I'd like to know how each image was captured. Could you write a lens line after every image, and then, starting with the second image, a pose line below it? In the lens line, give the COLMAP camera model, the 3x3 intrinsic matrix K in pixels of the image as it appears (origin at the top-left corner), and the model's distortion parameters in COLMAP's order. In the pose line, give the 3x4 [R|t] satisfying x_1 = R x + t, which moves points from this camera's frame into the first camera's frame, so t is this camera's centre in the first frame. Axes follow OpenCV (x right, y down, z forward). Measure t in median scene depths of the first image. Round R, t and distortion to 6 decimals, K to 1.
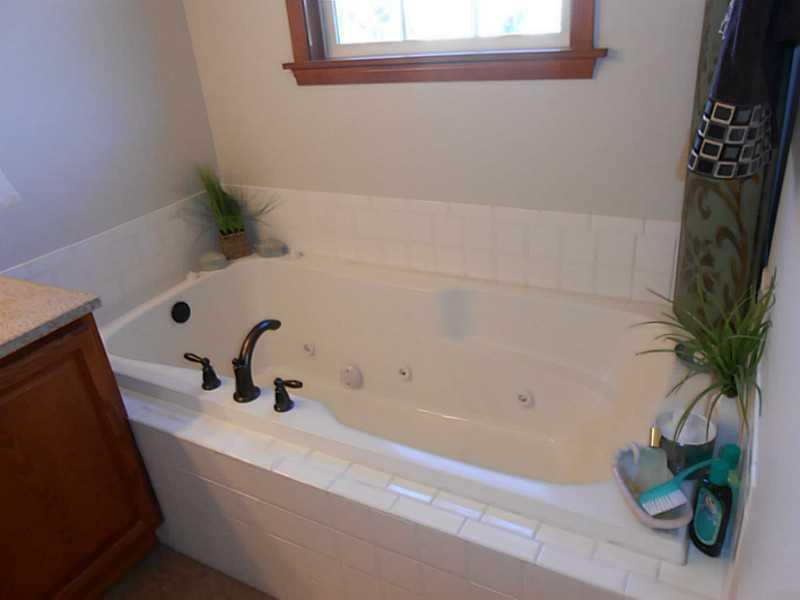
lens RADIAL K [[623.7, 0, 397.2], [0, 623.7, 295.0], [0, 0, 1]] dist [-0.011457, 0.016690]
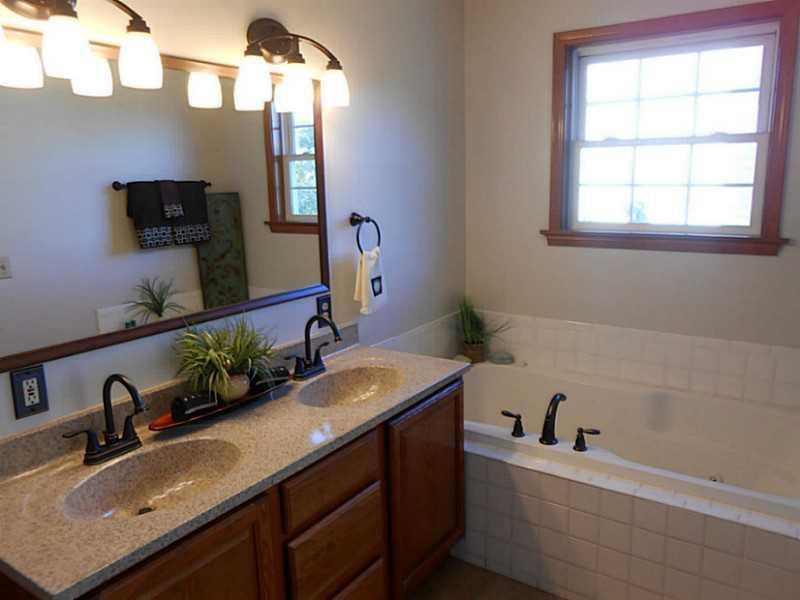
lens RADIAL K [[623.7, 0, 403.7], [0, 623.7, 300.0], [0, 0, 1]] dist [-0.011457, 0.016690]
pose [[0.994780, 0.083031, -0.059316, -0.404320], [-0.094906, 0.966399, -0.238884, 0.172773], [0.037488, 0.243267, 0.969235, -0.407648]]
